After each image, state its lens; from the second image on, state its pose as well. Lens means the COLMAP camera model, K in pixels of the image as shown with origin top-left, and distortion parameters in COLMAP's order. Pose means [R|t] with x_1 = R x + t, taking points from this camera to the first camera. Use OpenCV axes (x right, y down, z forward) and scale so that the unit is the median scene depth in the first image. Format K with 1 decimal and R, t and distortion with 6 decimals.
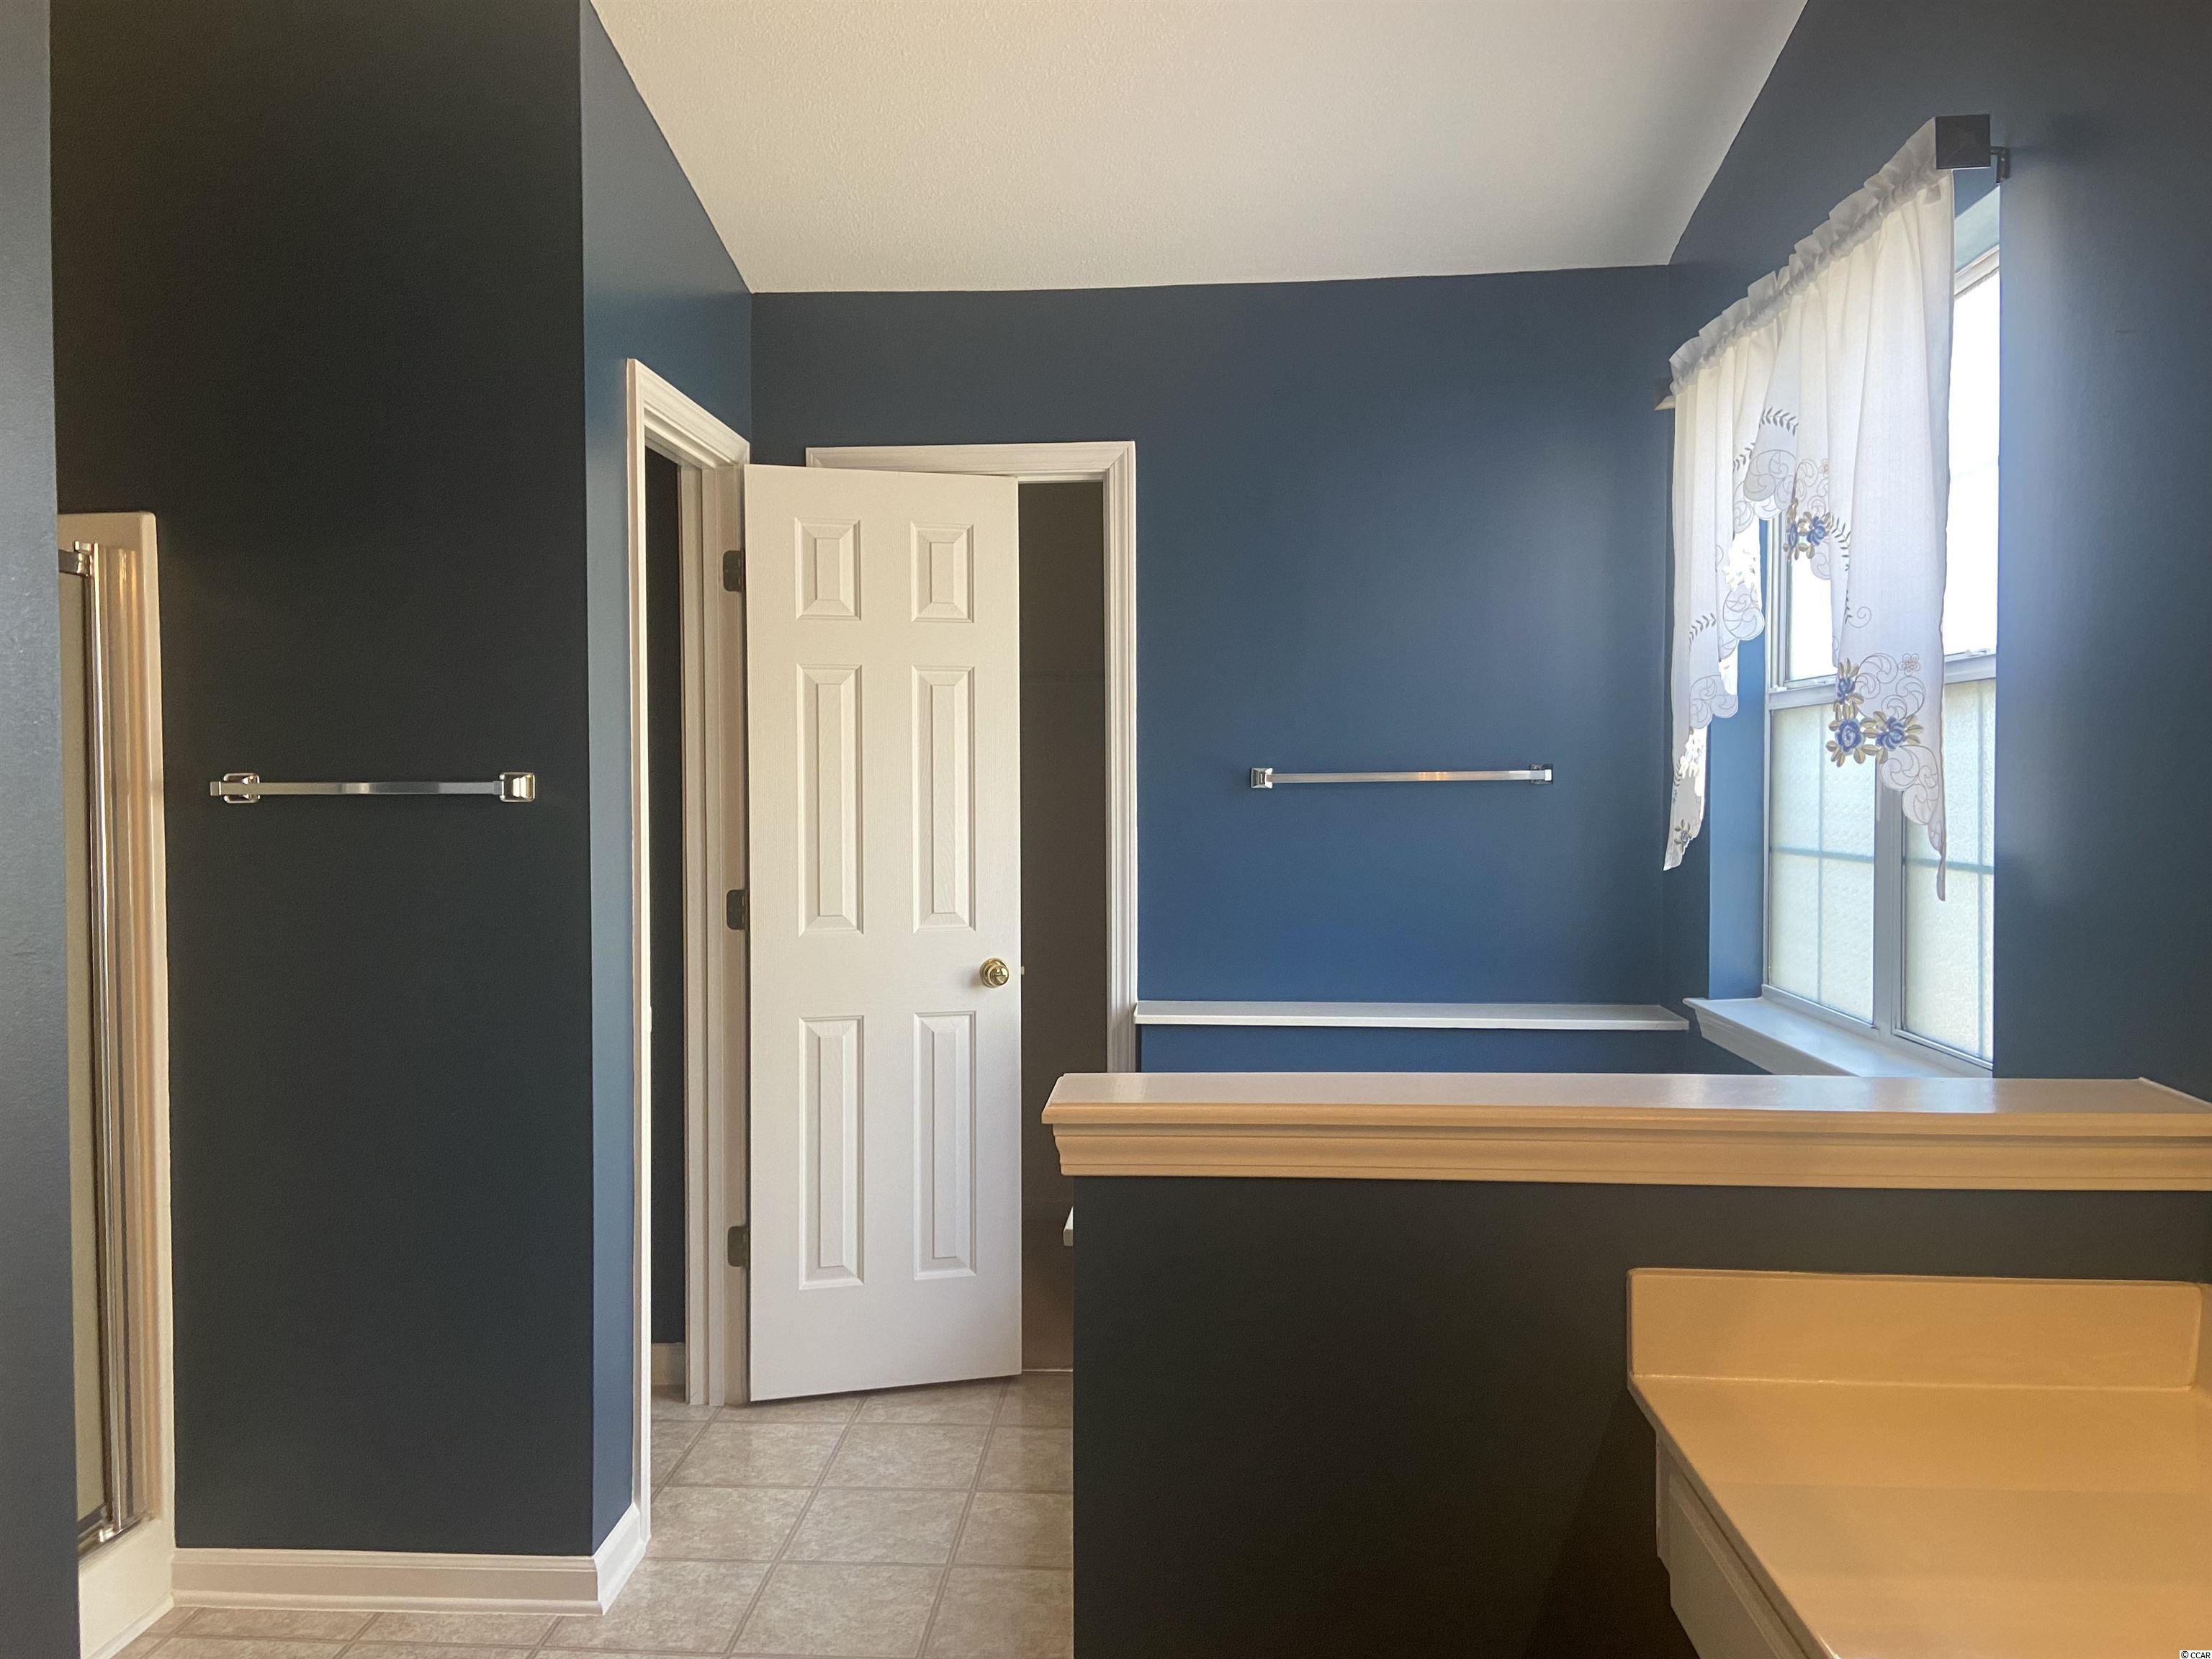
lens RADIAL K [[1666.0, 0, 1080.1], [0, 1666.0, 822.8], [0, 0, 1]] dist [0.115084, -0.140854]
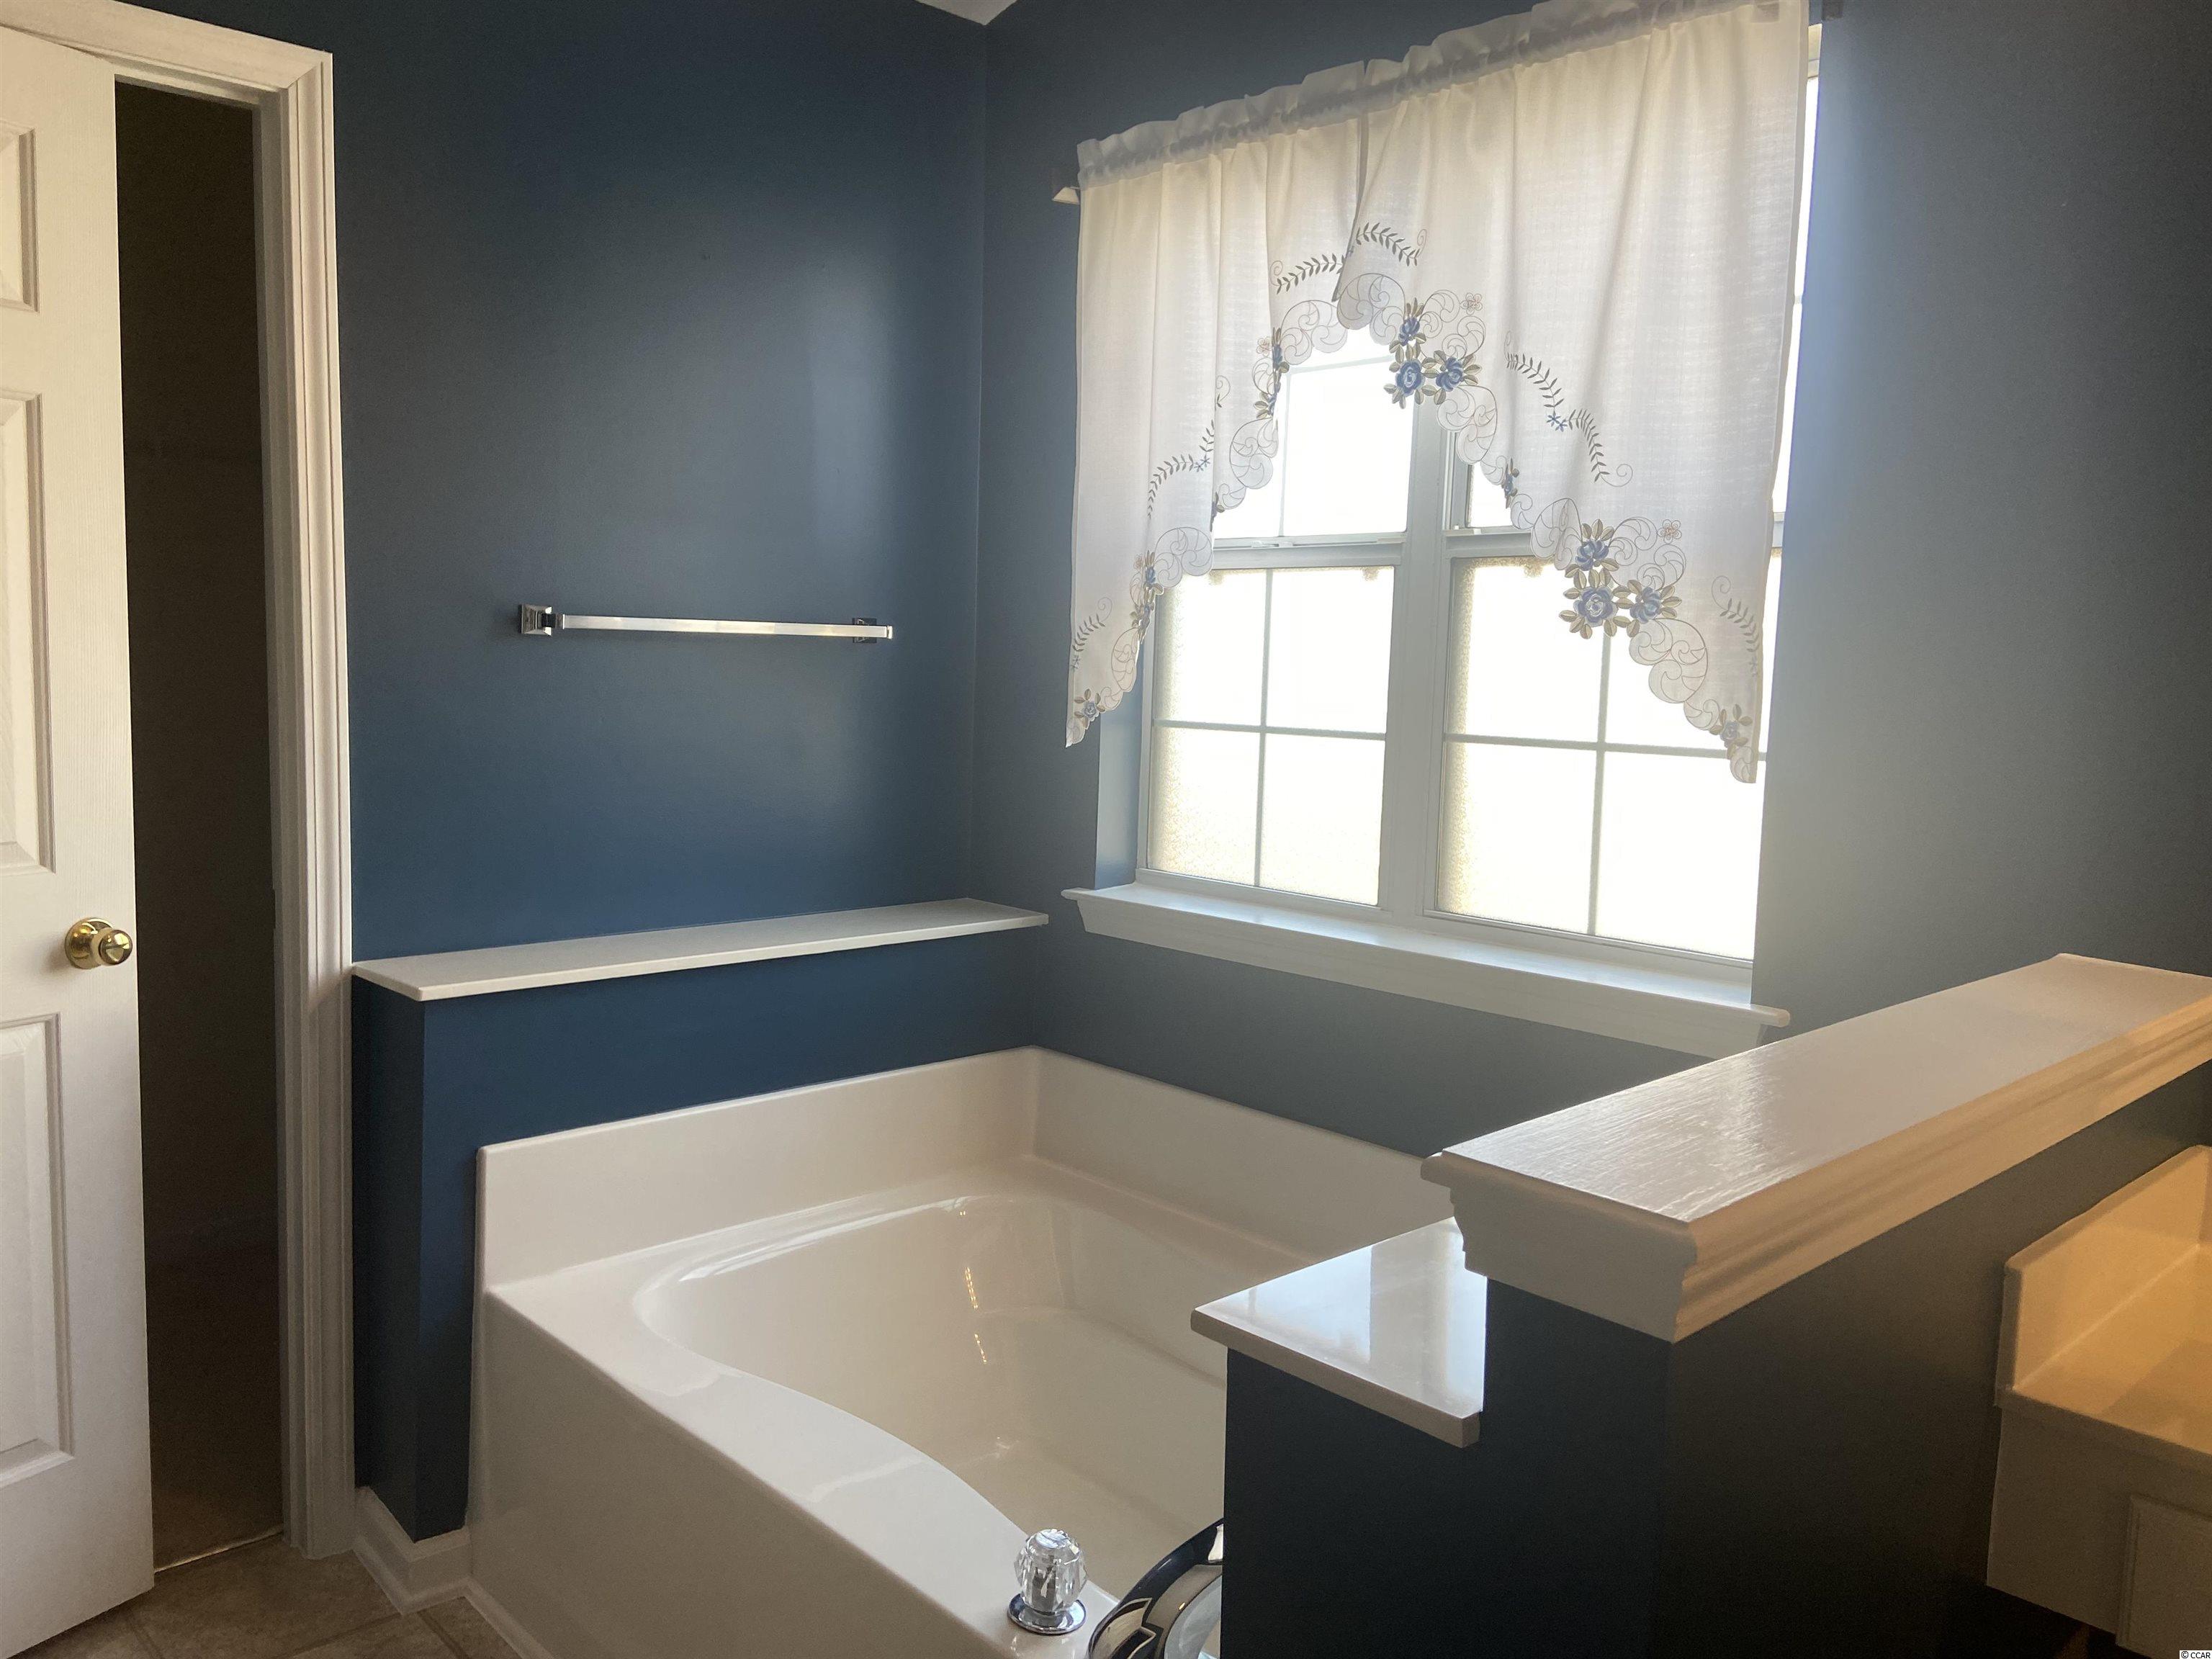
lens RADIAL K [[1666.0, 0, 1101.3], [0, 1666.0, 825.5], [0, 0, 1]] dist [0.115084, -0.140854]
pose [[0.669422, -0.052354, 0.741036, -0.353639], [-0.012103, 0.996613, 0.081344, -0.002720], [-0.742784, -0.063422, 0.666520, 0.501490]]
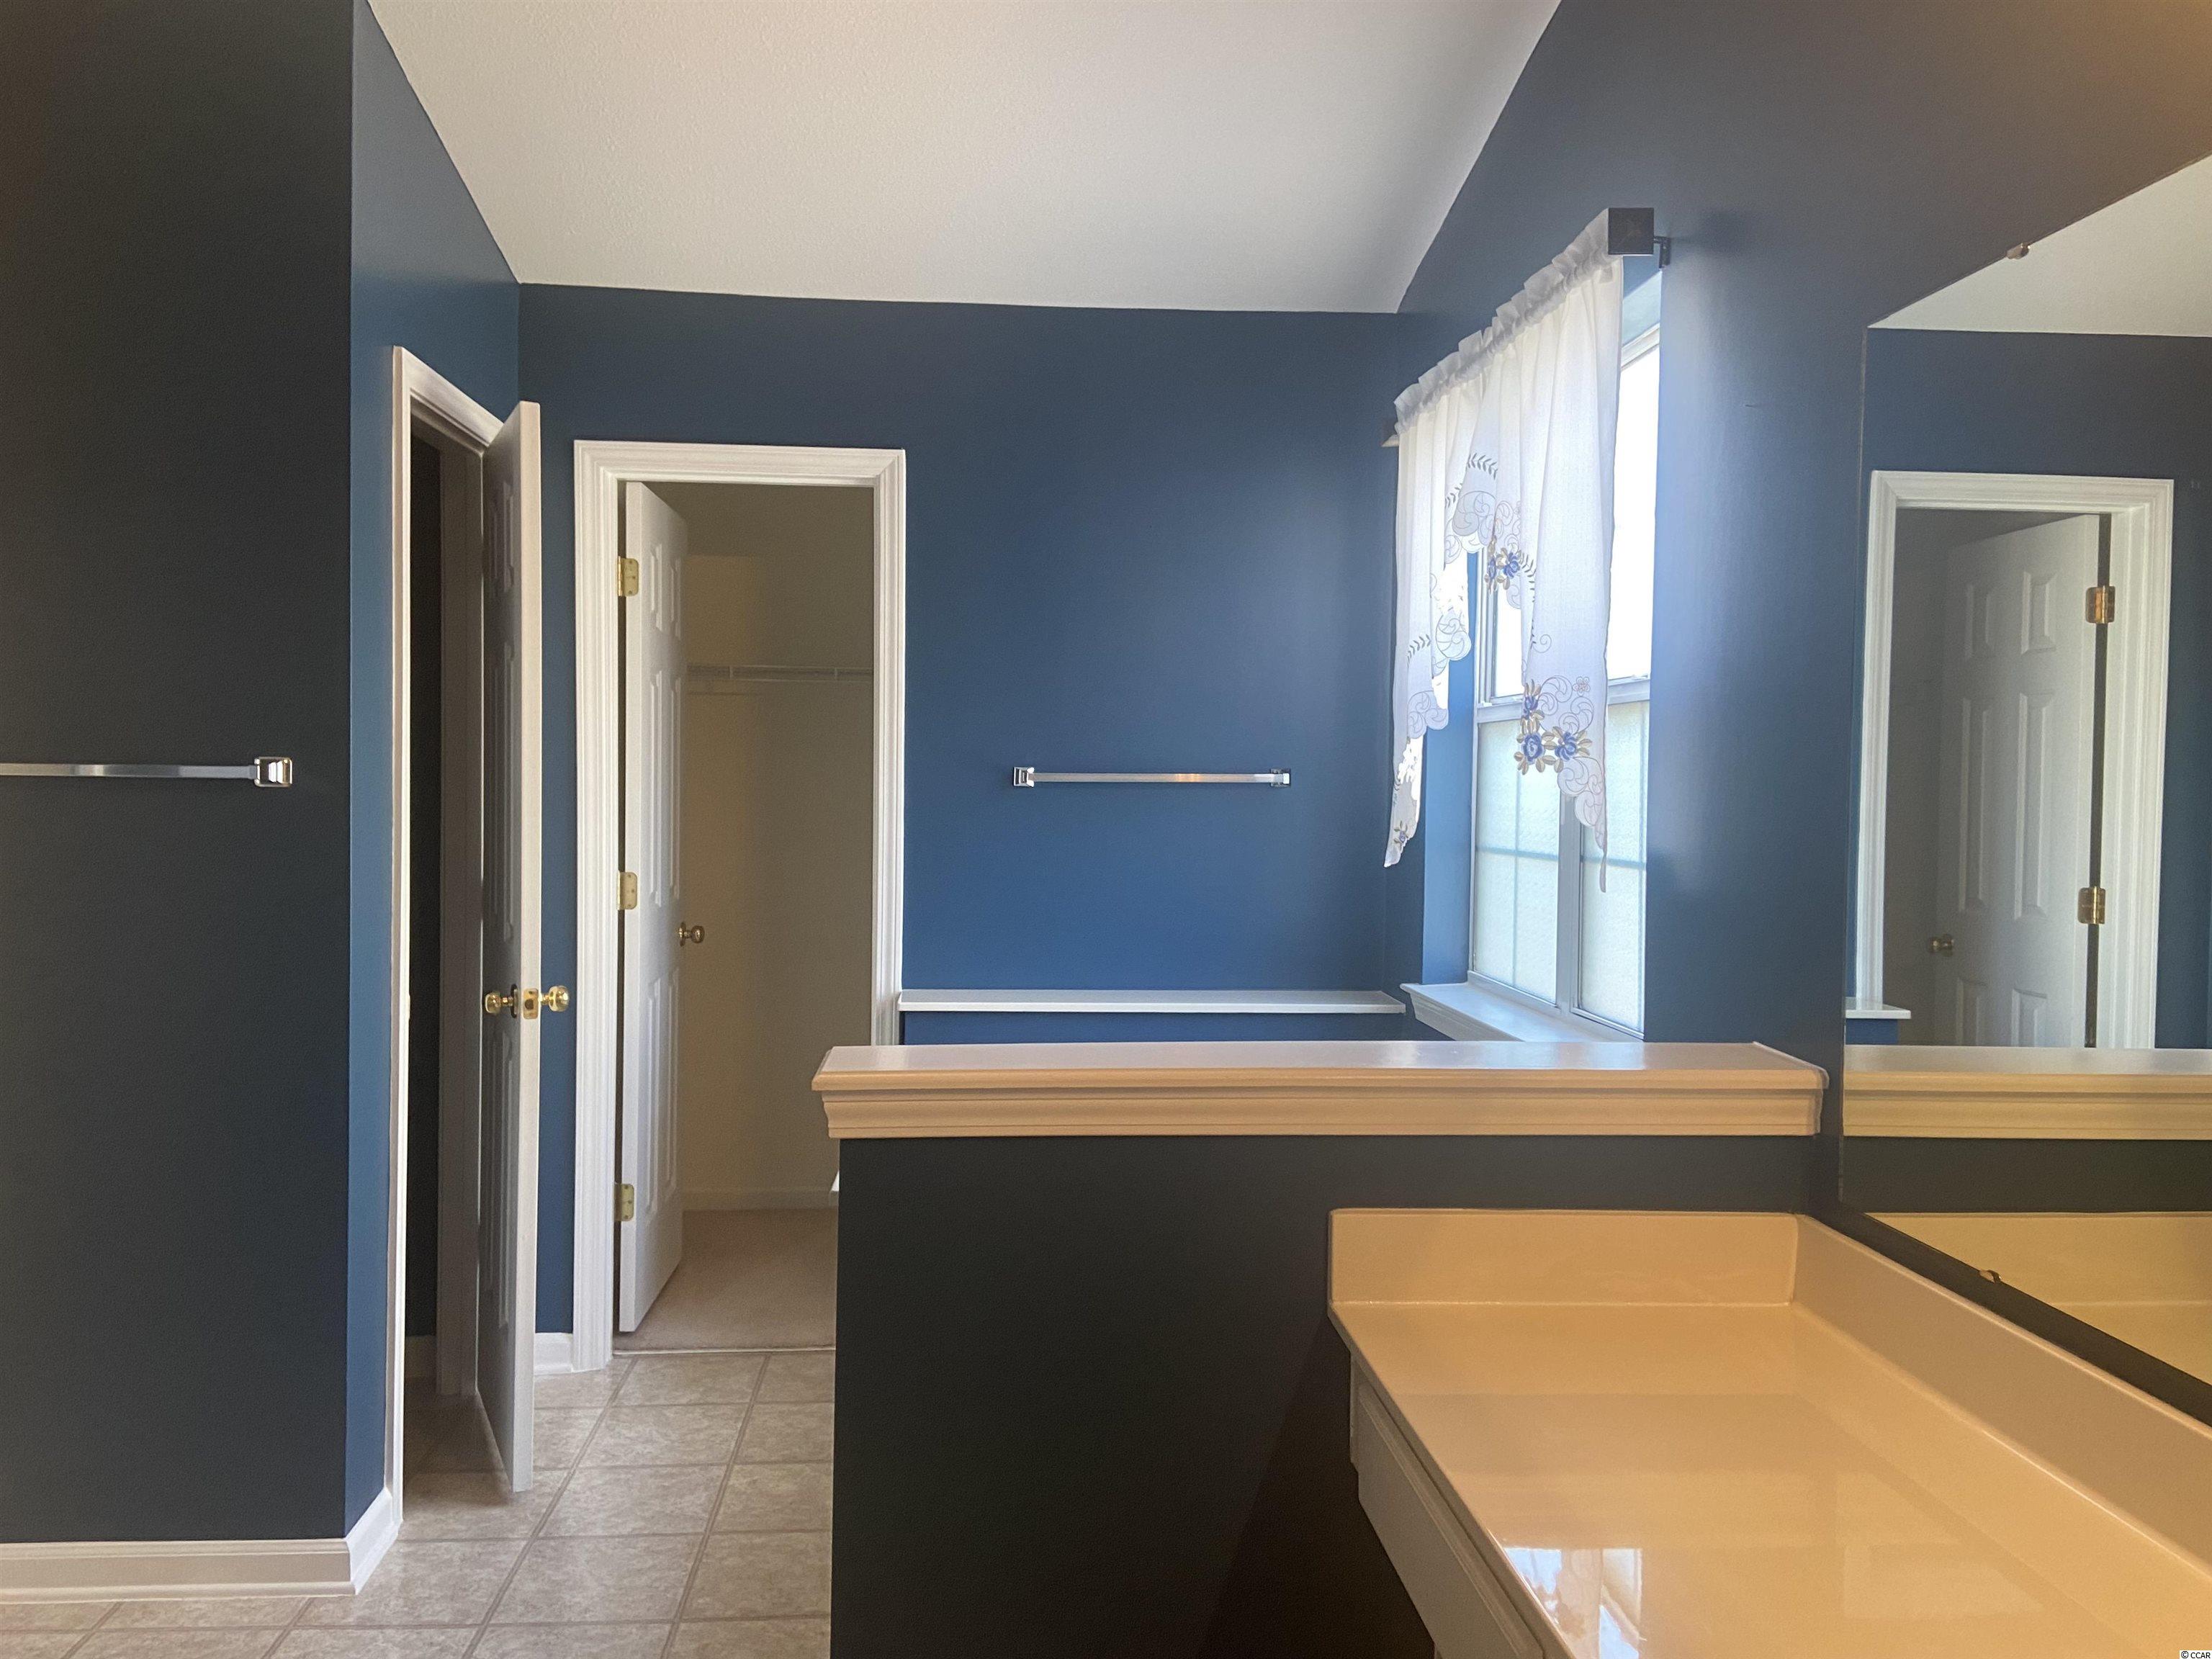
lens RADIAL K [[1666.0, 0, 1090.0], [0, 1666.0, 824.0], [0, 0, 1]] dist [0.115084, -0.140854]
pose [[0.989305, 0.012849, 0.145298, -0.002628], [-0.012967, 0.999916, -0.000131, 0.003481], [-0.145287, -0.001755, 0.989388, -0.060801]]
